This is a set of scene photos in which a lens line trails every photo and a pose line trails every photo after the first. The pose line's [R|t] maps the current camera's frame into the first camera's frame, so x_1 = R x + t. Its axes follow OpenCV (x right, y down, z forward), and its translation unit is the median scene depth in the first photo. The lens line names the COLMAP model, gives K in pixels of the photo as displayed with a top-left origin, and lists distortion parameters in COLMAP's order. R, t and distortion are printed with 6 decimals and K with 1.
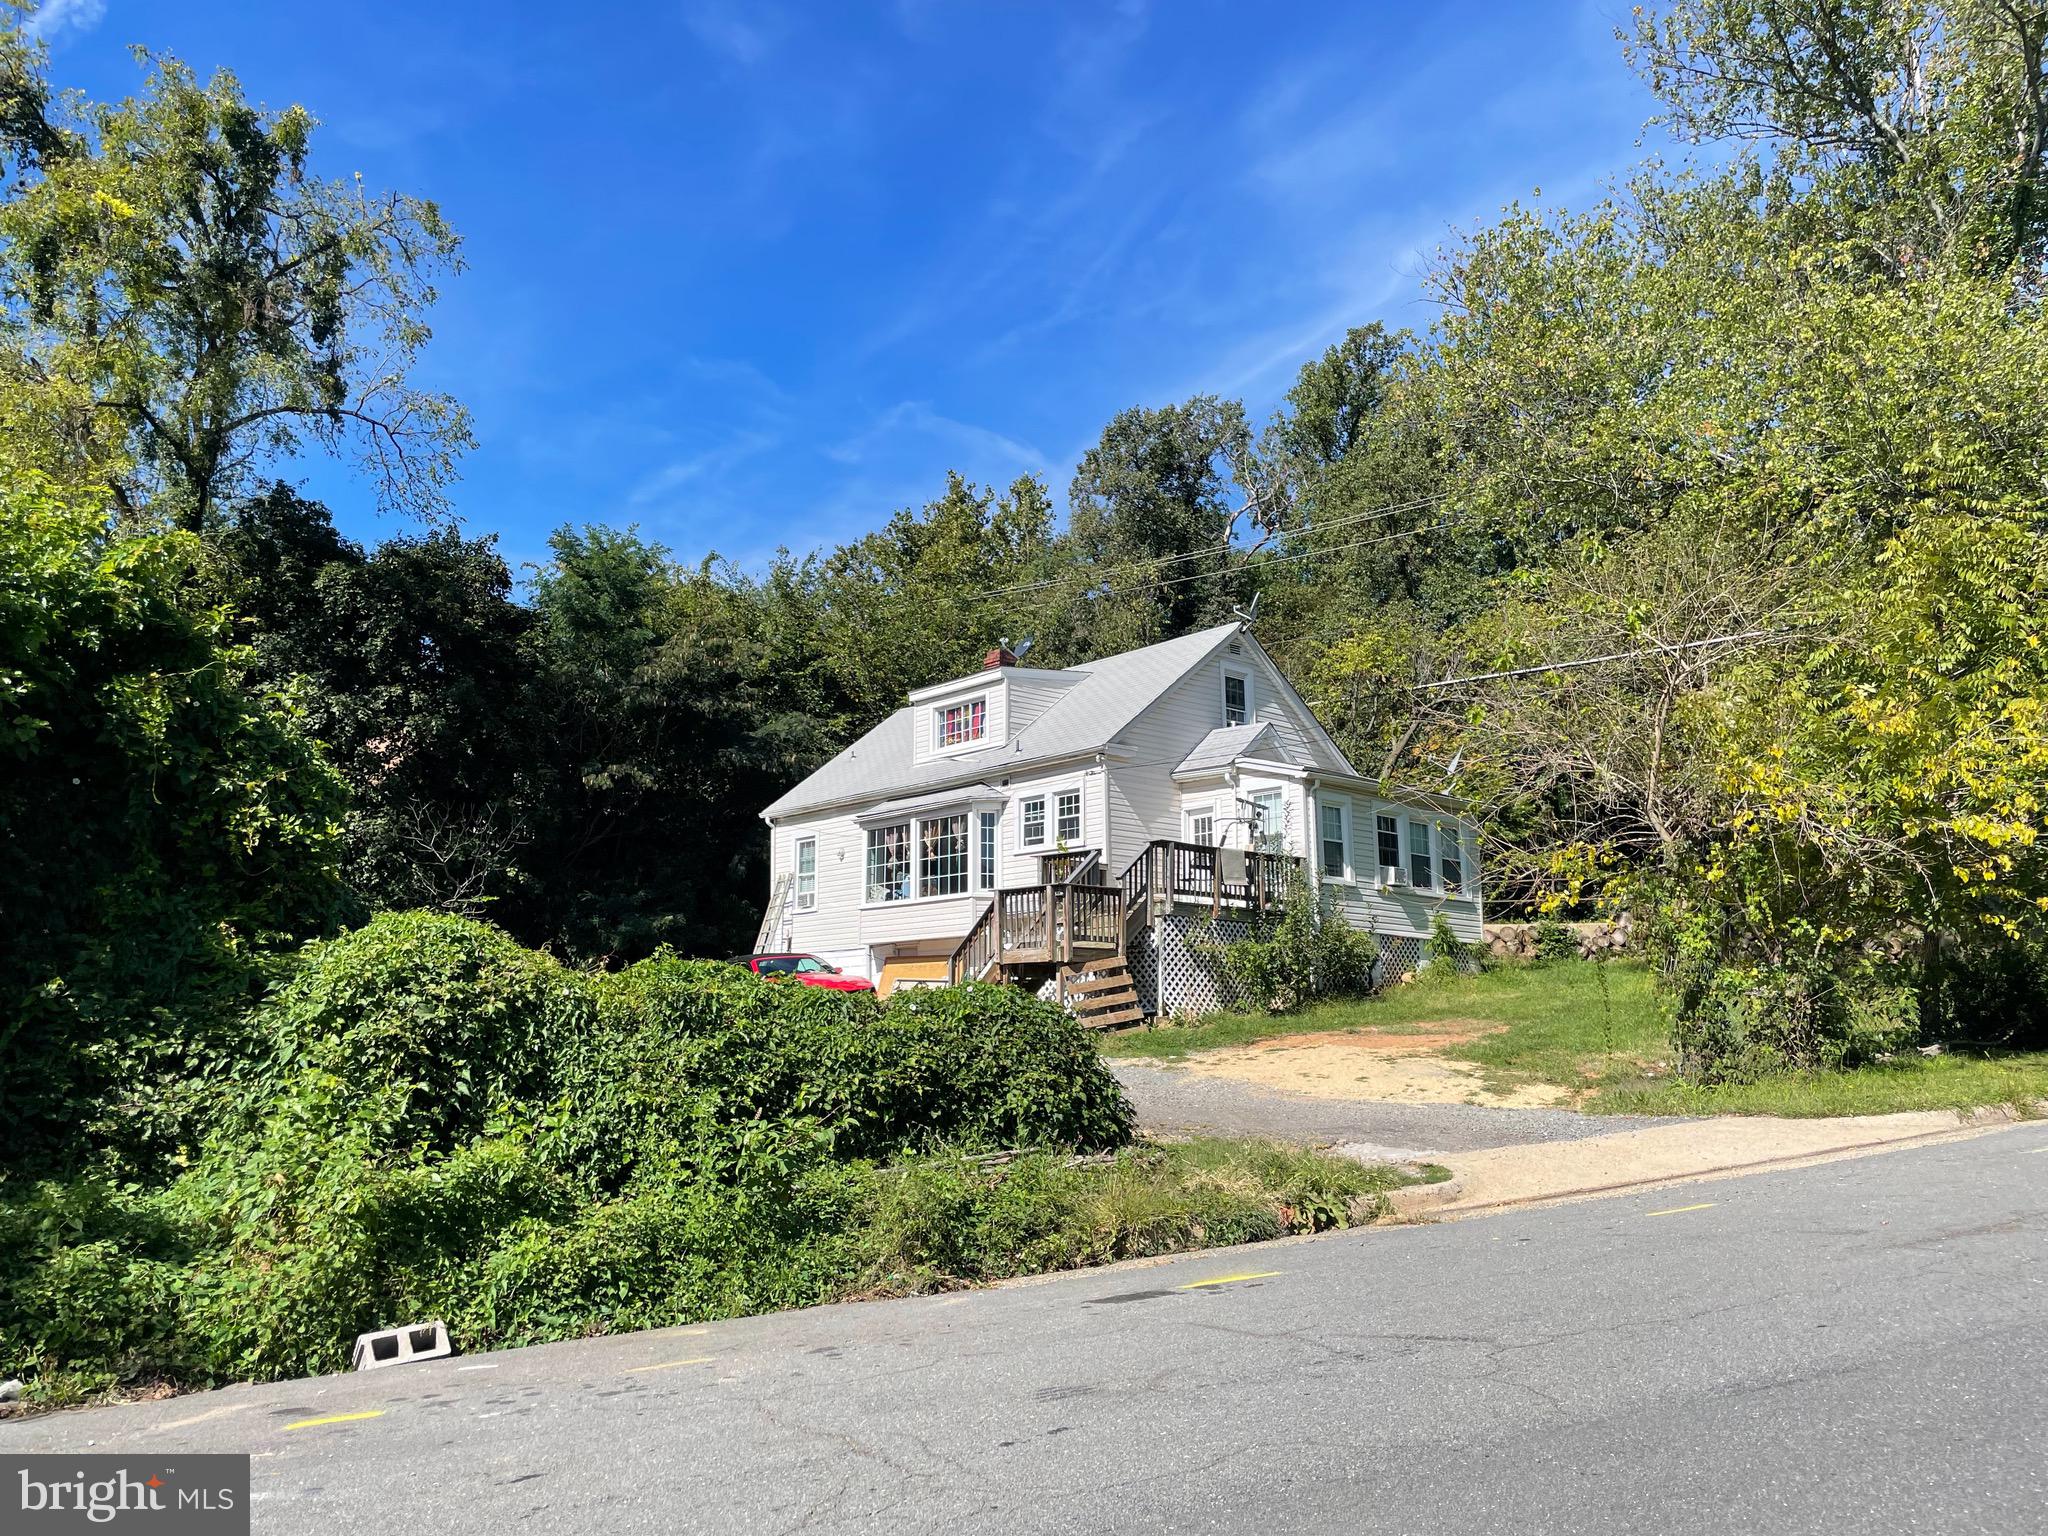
lens RADIAL K [[1527.9, 0, 1020.5], [0, 1527.9, 745.2], [0, 0, 1]] dist [0.100696, -0.136331]
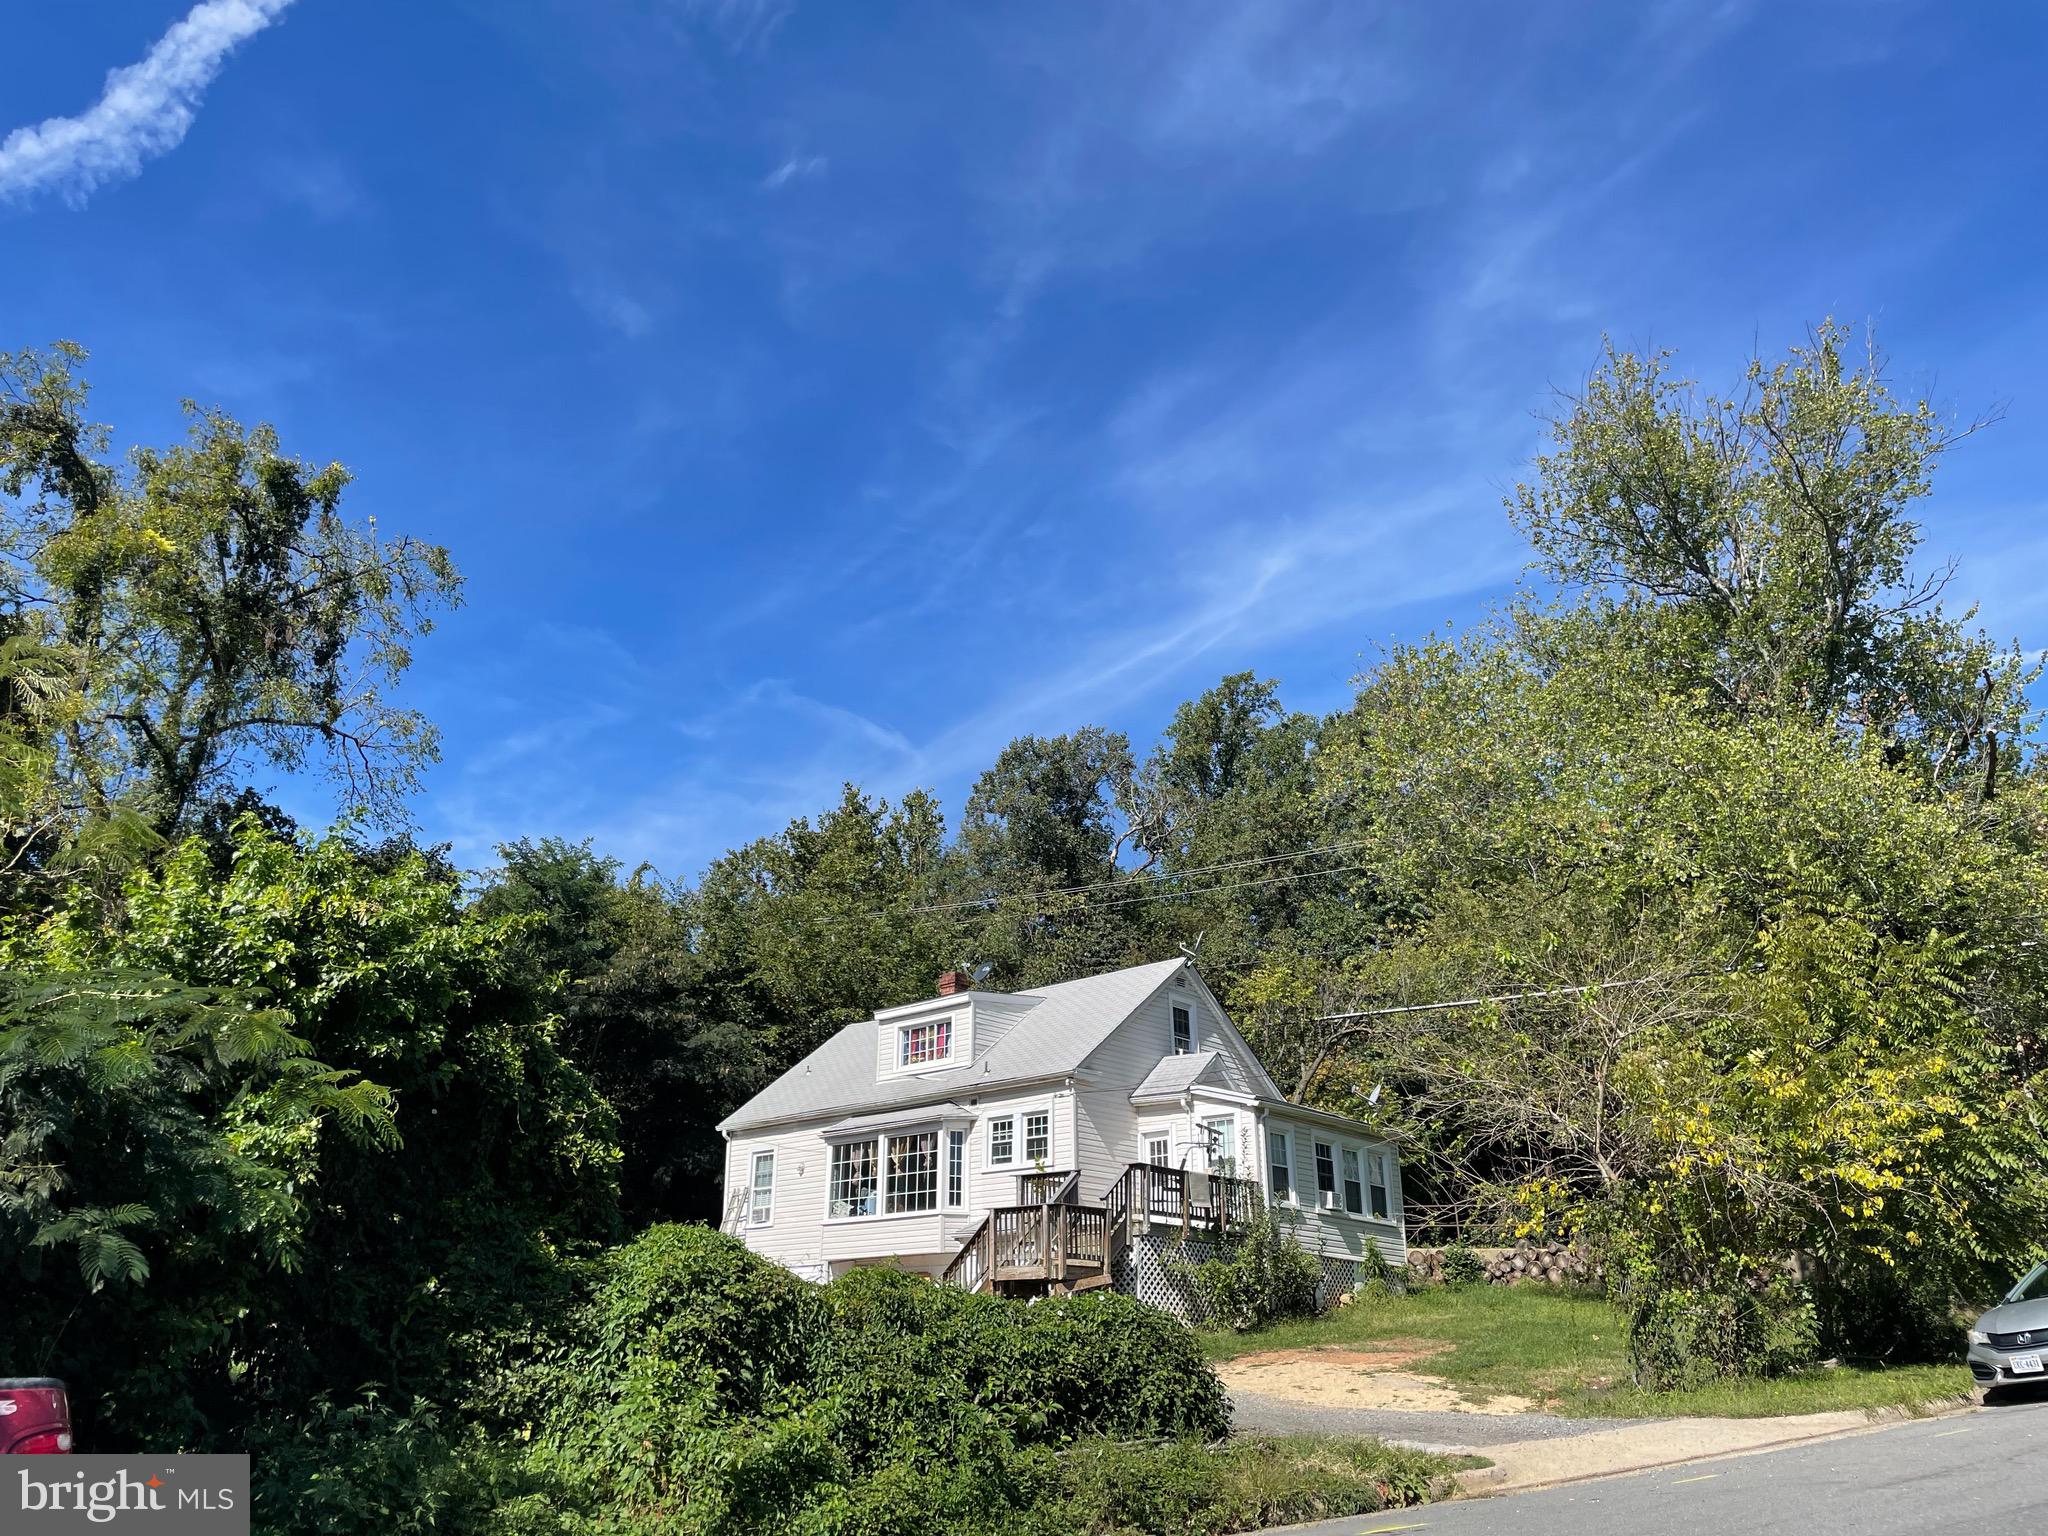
lens RADIAL K [[1527.9, 0, 1020.5], [0, 1527.9, 745.2], [0, 0, 1]] dist [0.100696, -0.136331]
pose [[0.994303, 0.044954, 0.096648, -0.099618], [-0.025315, 0.980364, -0.195563, -0.012243], [-0.103541, 0.192002, 0.975917, -0.114824]]
